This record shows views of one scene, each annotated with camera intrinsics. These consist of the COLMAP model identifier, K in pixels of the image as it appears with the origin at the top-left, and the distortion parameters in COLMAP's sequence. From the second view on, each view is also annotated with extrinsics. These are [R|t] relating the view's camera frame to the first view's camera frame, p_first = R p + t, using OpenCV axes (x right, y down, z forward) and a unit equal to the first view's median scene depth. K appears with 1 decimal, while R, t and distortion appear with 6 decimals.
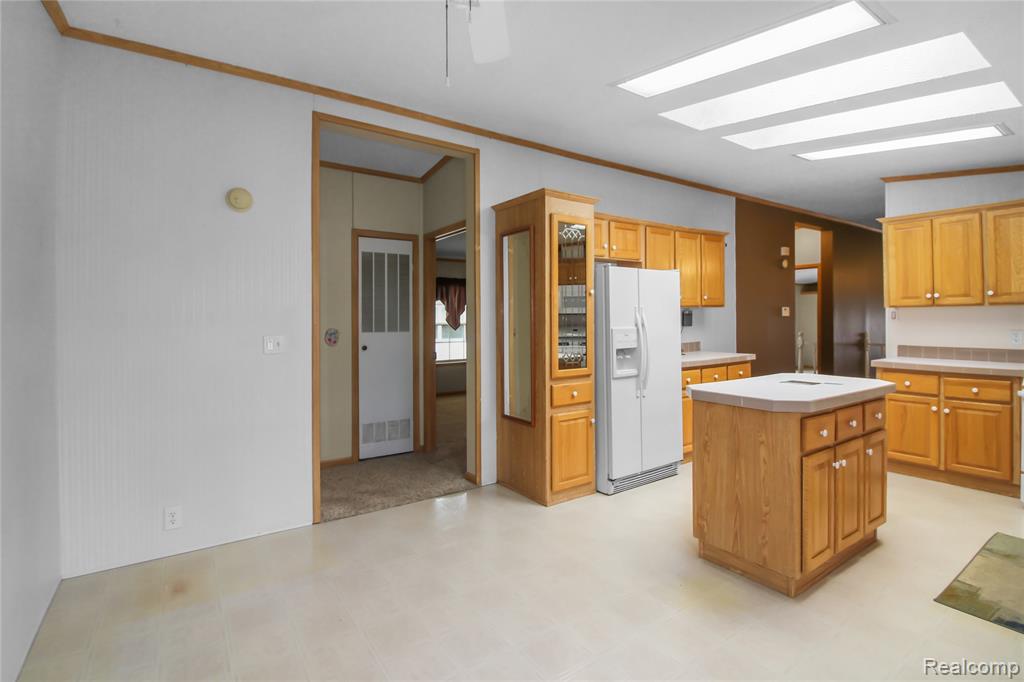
lens RADIAL K [[476.4, 0, 514.2], [0, 476.4, 323.5], [0, 0, 1]] dist [-0.001460, -0.008391]
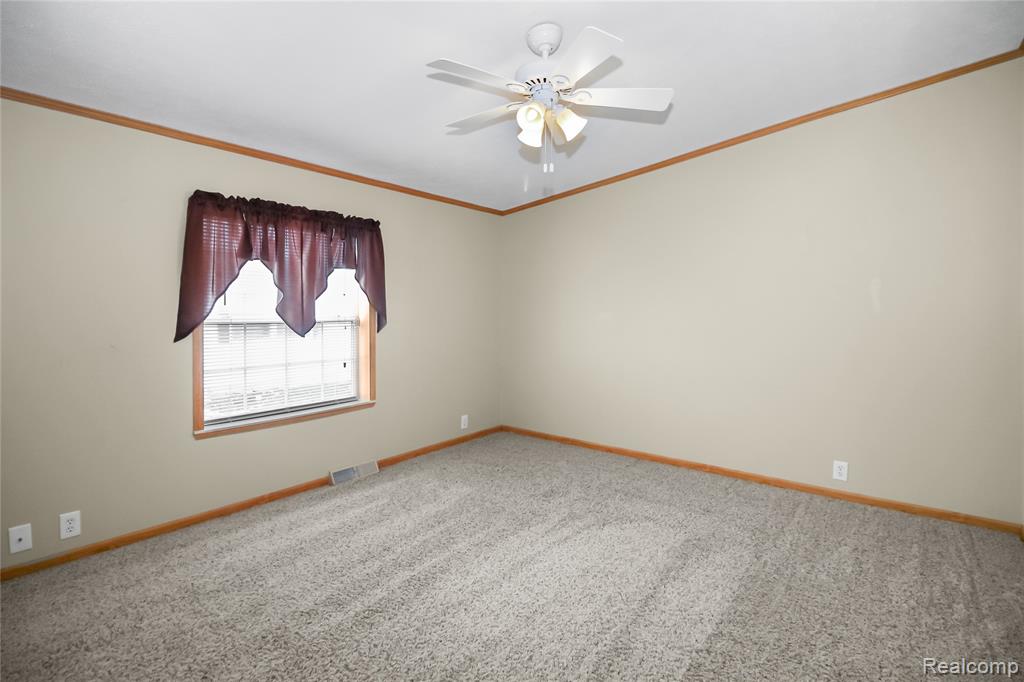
lens RADIAL K [[476.4, 0, 513.9], [0, 476.4, 336.7], [0, 0, 1]] dist [-0.001460, -0.008391]
pose [[0.951531, -0.000145, 0.307552, -0.078116], [-0.003814, 0.999917, 0.012271, 0.007686], [-0.307528, -0.012849, 0.951452, 0.570980]]
